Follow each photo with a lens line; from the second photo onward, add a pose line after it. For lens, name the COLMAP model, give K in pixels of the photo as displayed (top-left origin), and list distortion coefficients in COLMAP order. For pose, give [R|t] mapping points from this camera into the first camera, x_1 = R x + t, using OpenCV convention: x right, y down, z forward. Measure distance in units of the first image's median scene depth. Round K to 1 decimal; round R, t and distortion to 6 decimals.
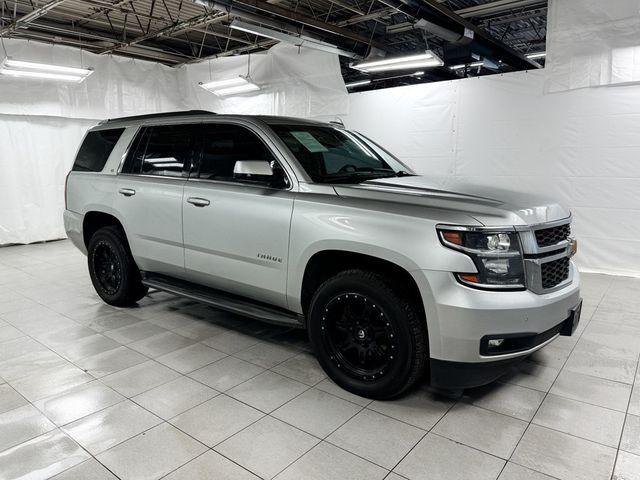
lens RADIAL K [[453.9, 0, 318.8], [0, 453.9, 235.9], [0, 0, 1]] dist [0.052739, -0.002959]
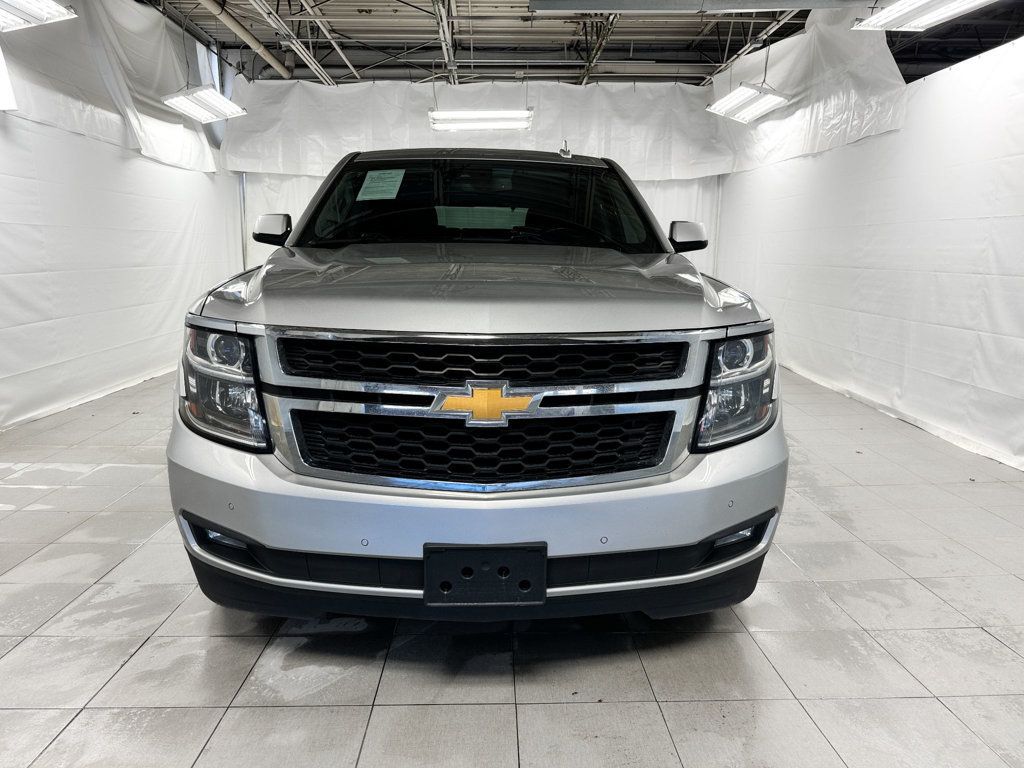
lens RADIAL K [[726.2, 0, 508.8], [0, 726.2, 386.3], [0, 0, 1]] dist [0.052739, -0.002959]
pose [[0.636524, 0.162179, -0.754013, 0.744197], [-0.150489, 0.984967, 0.084814, -0.034006], [0.756433, 0.059484, 0.651361, 0.426130]]
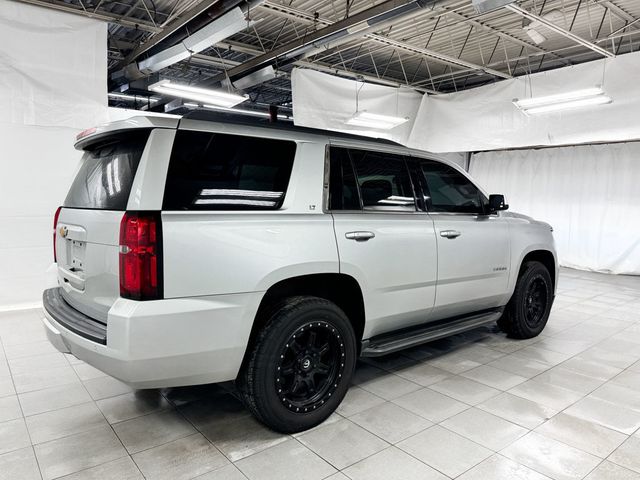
lens RADIAL K [[453.9, 0, 318.2], [0, 453.9, 241.9], [0, 0, 1]] dist [0.052739, -0.002959]
pose [[0.221488, -0.091595, 0.970852, -1.121981], [0.152908, 0.986526, 0.058190, -0.137752], [-0.963100, 0.135563, 0.232509, 0.899434]]
